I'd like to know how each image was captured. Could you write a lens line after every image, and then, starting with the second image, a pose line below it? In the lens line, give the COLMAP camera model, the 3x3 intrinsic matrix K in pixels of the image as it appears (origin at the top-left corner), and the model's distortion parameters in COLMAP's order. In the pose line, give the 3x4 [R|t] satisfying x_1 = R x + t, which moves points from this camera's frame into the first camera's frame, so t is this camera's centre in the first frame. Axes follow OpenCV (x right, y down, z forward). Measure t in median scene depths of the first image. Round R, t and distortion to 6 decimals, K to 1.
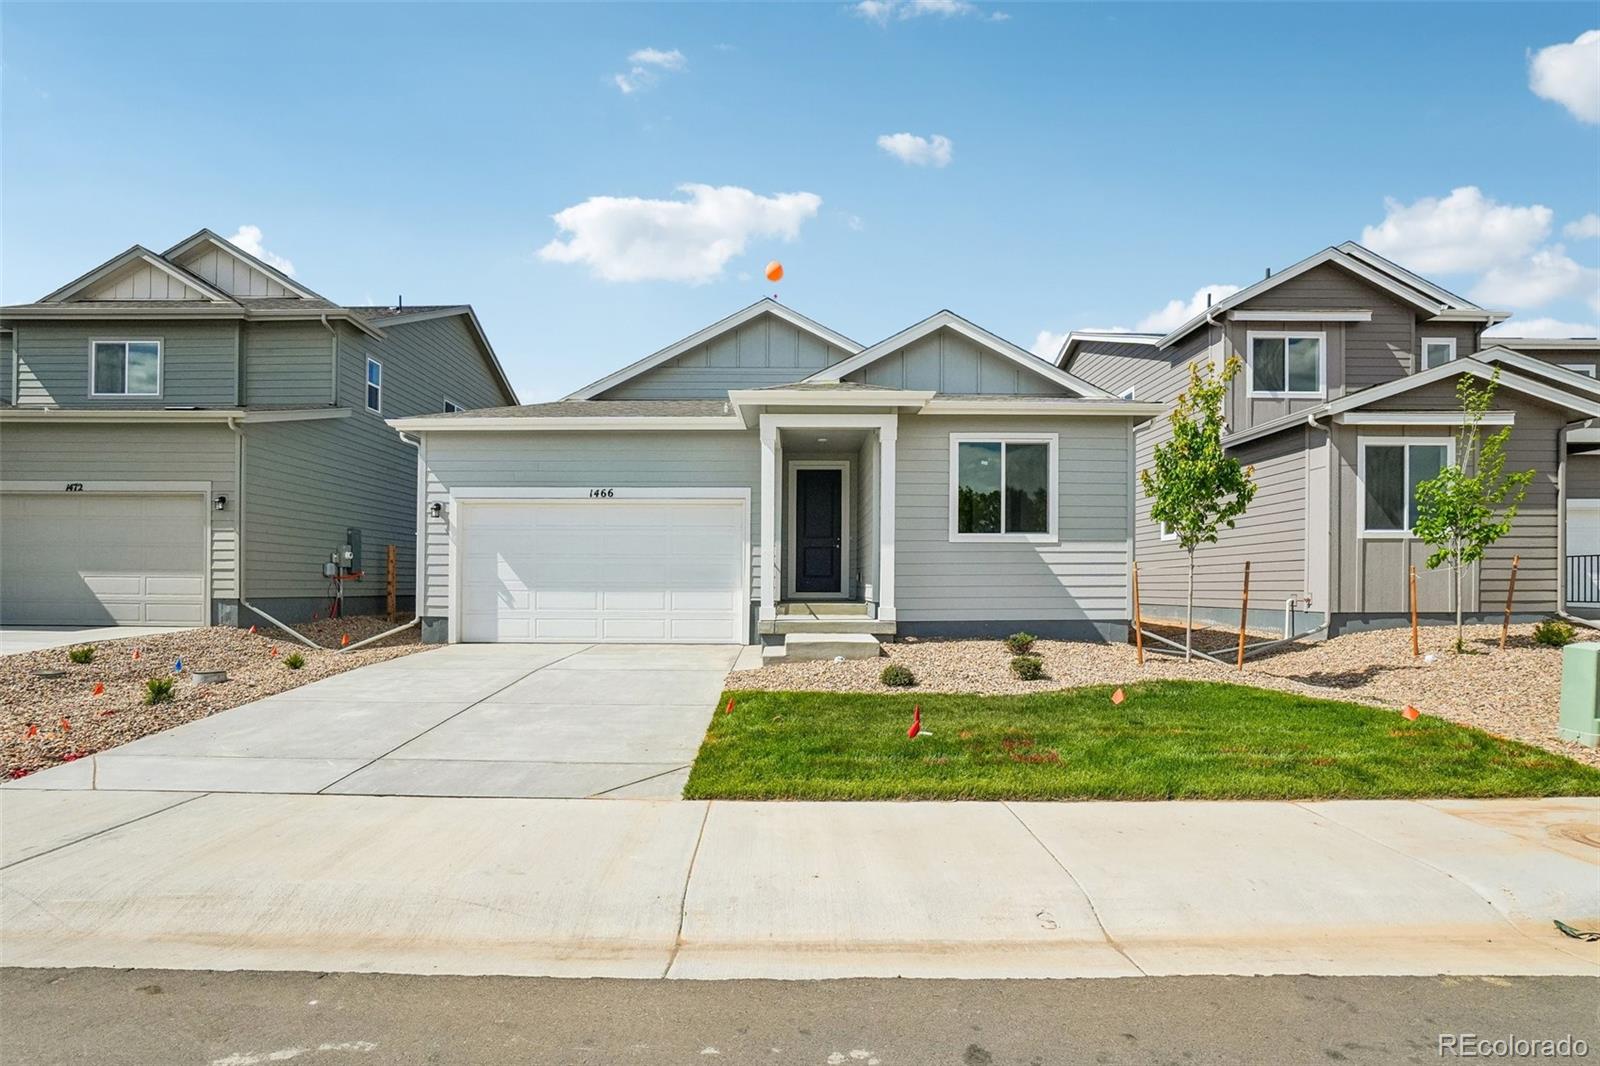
lens RADIAL K [[790.3, 0, 794.6], [0, 790.3, 530.1], [0, 0, 1]] dist [-0.052743, 0.027316]
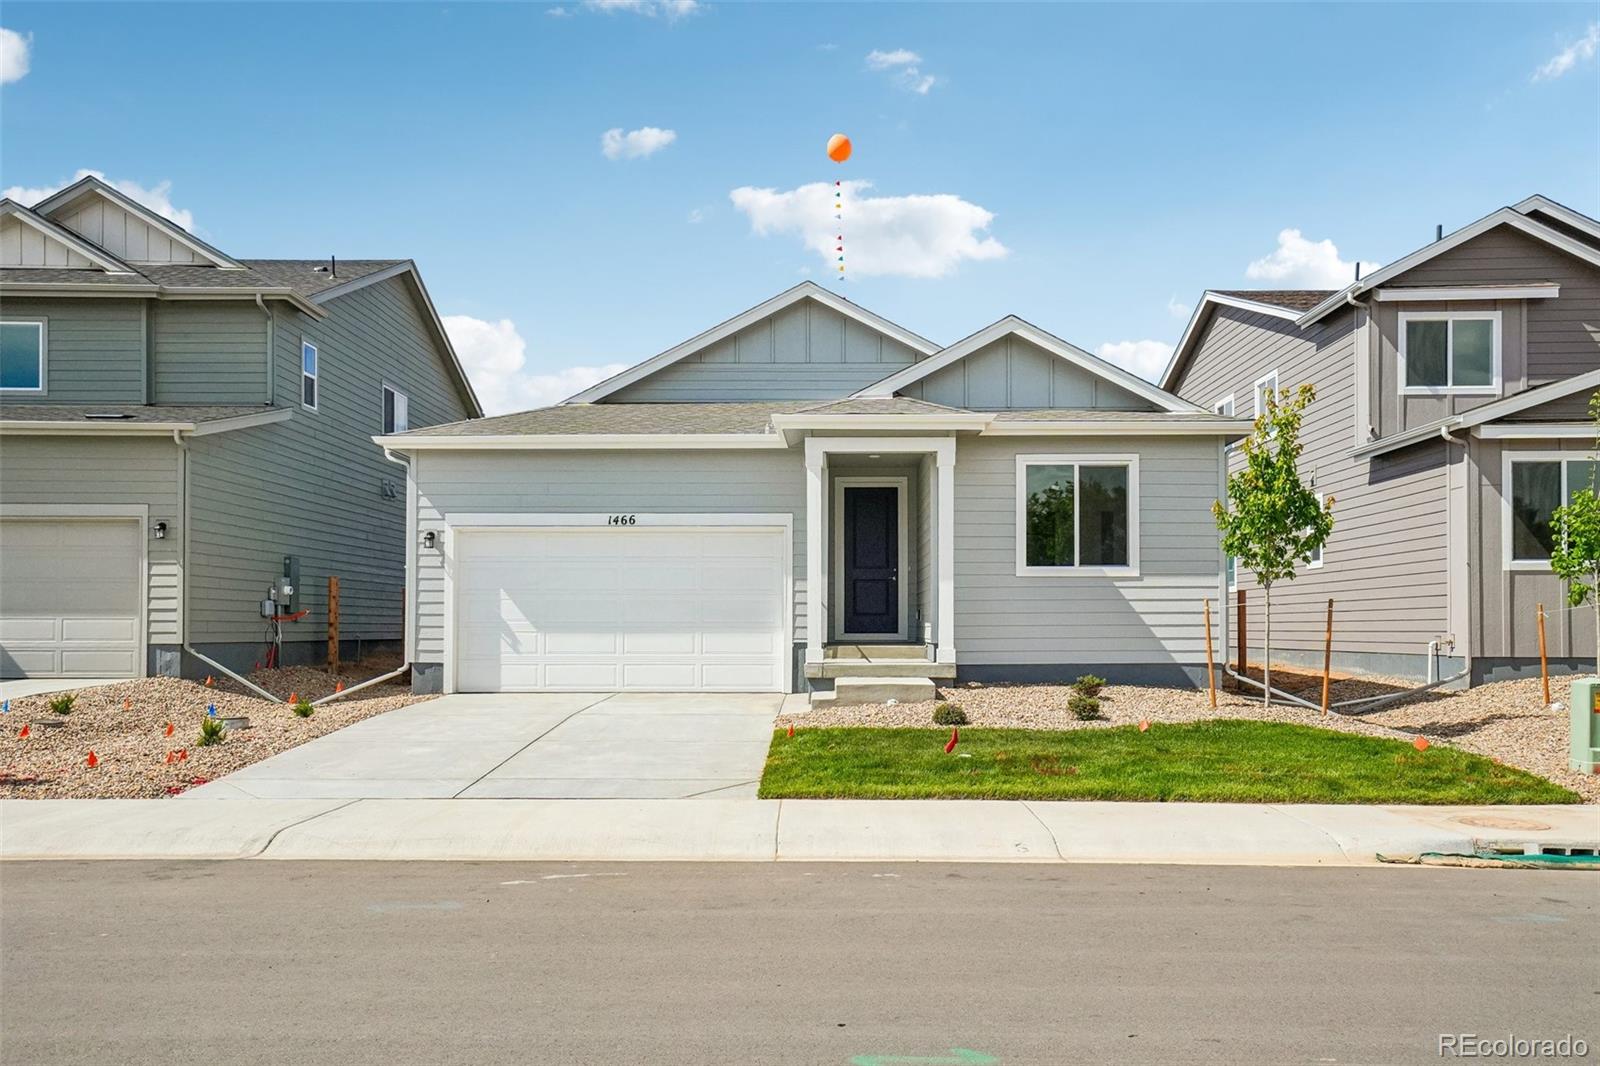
lens RADIAL K [[1243.3, 0, 777.2], [0, 1243.3, 526.4], [0, 0, 1]] dist [0.019412, 0.002955]
pose [[0.998854, -0.005795, -0.047519, -0.007327], [0.005281, 0.999926, -0.010925, -0.024528], [0.047579, 0.010661, 0.998811, -0.382788]]
